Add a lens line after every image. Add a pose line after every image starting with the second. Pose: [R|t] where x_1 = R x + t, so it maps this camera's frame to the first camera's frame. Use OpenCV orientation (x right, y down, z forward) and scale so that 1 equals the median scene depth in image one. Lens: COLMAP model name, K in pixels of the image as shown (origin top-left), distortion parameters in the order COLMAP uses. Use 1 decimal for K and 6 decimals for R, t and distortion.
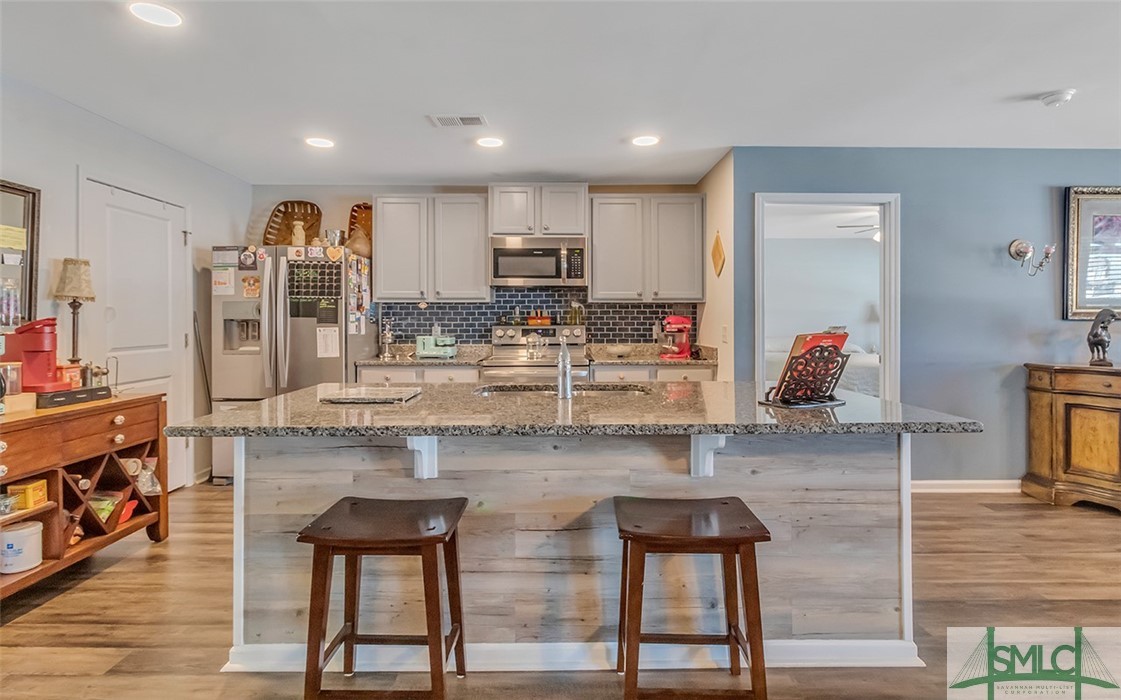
lens RADIAL K [[565.5, 0, 560.8], [0, 565.5, 318.3], [0, 0, 1]] dist [-0.000340, 0.000050]
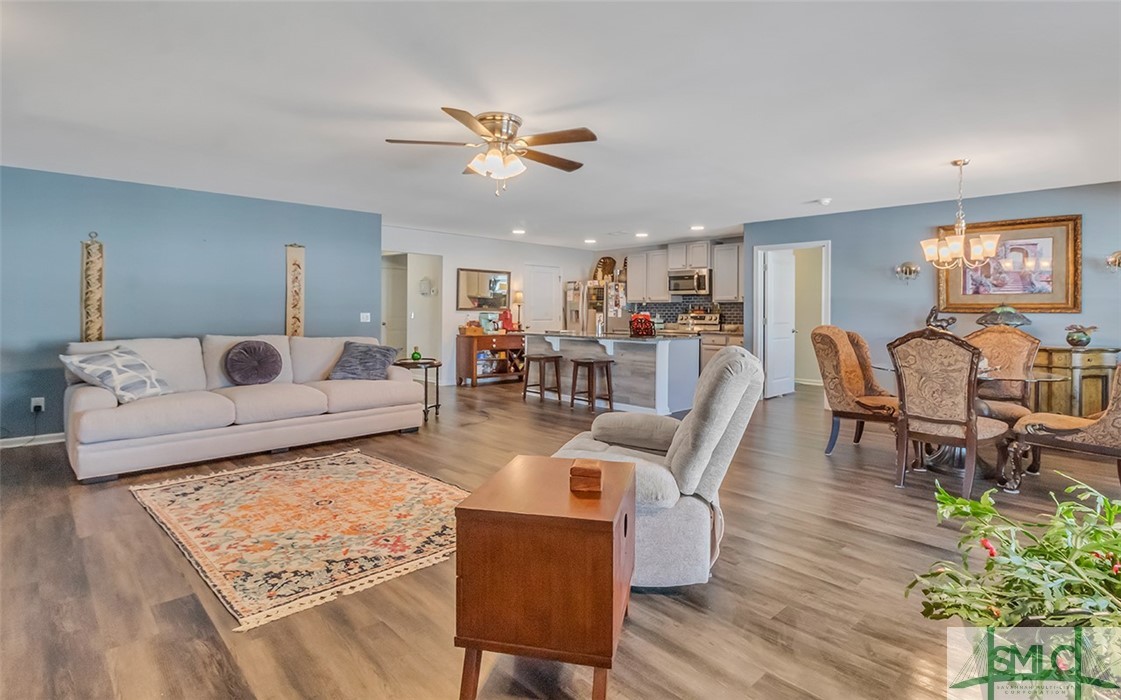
lens RADIAL K [[560.9, 0, 561.7], [0, 560.9, 314.5], [0, 0, 1]] dist [-0.003230, -0.000862]
pose [[0.682301, 0.009307, -0.731012, 1.299639], [-0.005386, 0.999956, 0.007704, 0.002038], [0.731052, -0.001319, 0.682321, -0.800317]]
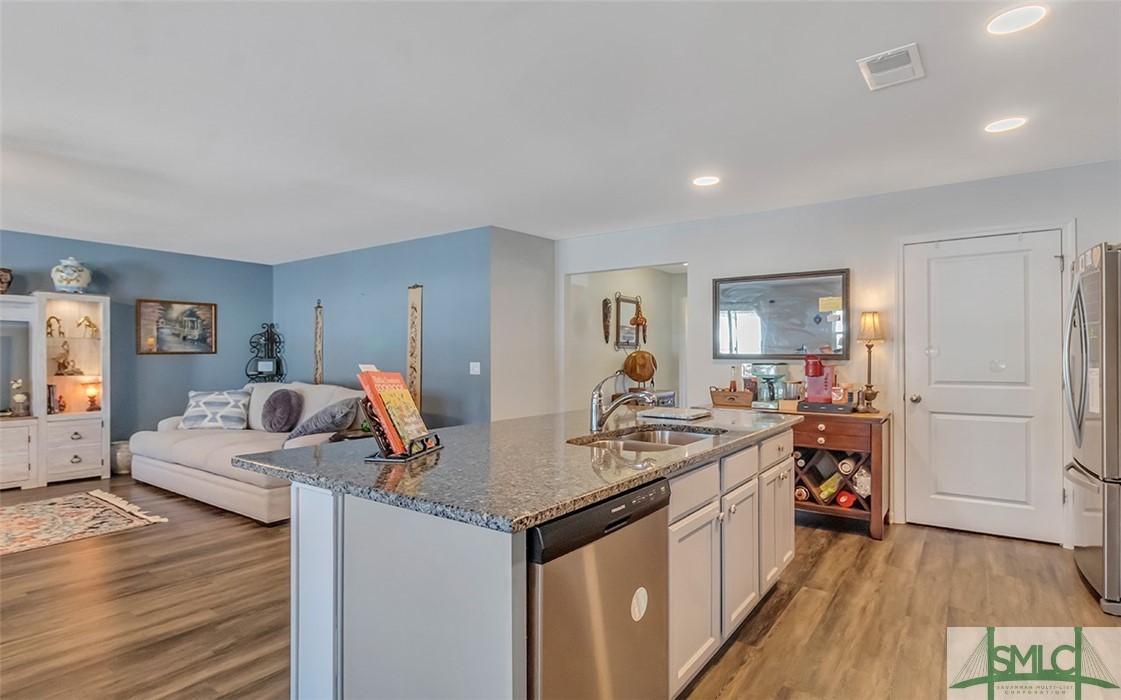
lens RADIAL K [[566.4, 0, 560.5], [0, 566.4, 350.0], [0, 0, 1]] dist [0.000270, 0.000482]
pose [[-0.595477, -0.009270, -0.803319, 0.526152], [0.001830, 0.999915, -0.012895, 0.002733], [0.803370, -0.009149, -0.595410, 0.934075]]
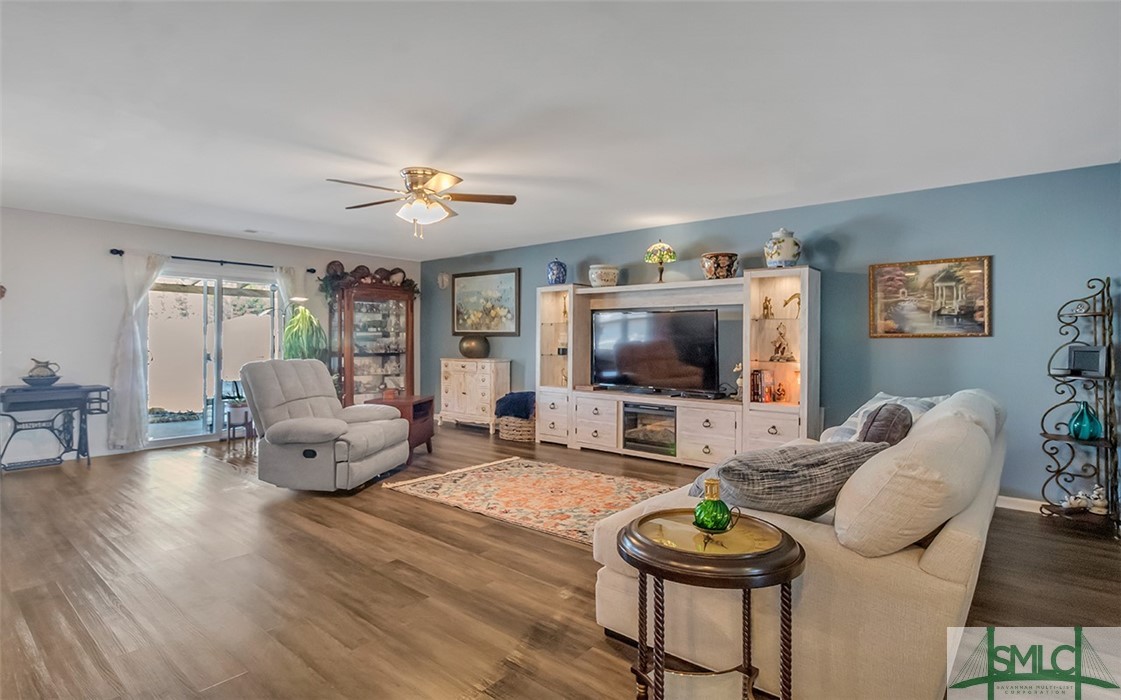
lens RADIAL K [[566.4, 0, 560.5], [0, 566.4, 350.0], [0, 0, 1]] dist [0.000270, 0.000482]
pose [[-0.756304, -0.016975, 0.654000, -0.321637], [-0.005952, 0.999800, 0.019067, -0.000957], [-0.654193, 0.010528, -0.756254, 0.388234]]
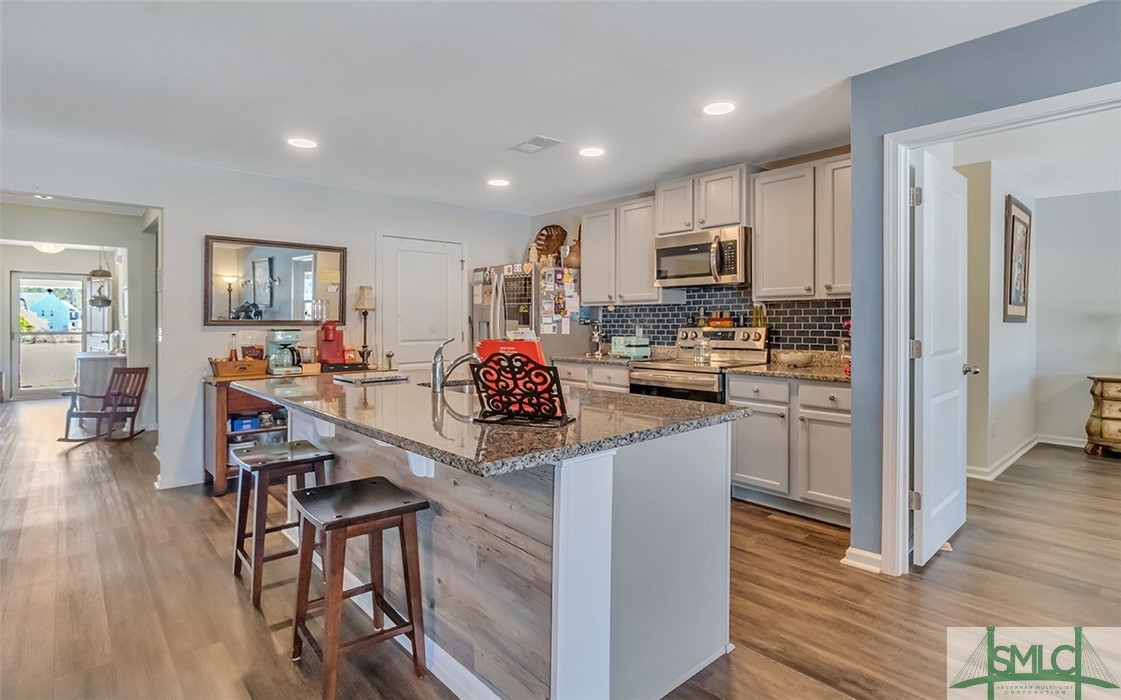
lens RADIAL K [[559.8, 0, 557.9], [0, 559.8, 325.4], [0, 0, 1]] dist [-0.003122, -0.000876]
pose [[0.658865, 0.004189, -0.752249, 0.589518], [0.004785, 0.999941, 0.009760, -0.001244], [0.752246, -0.010030, 0.658806, 0.259106]]
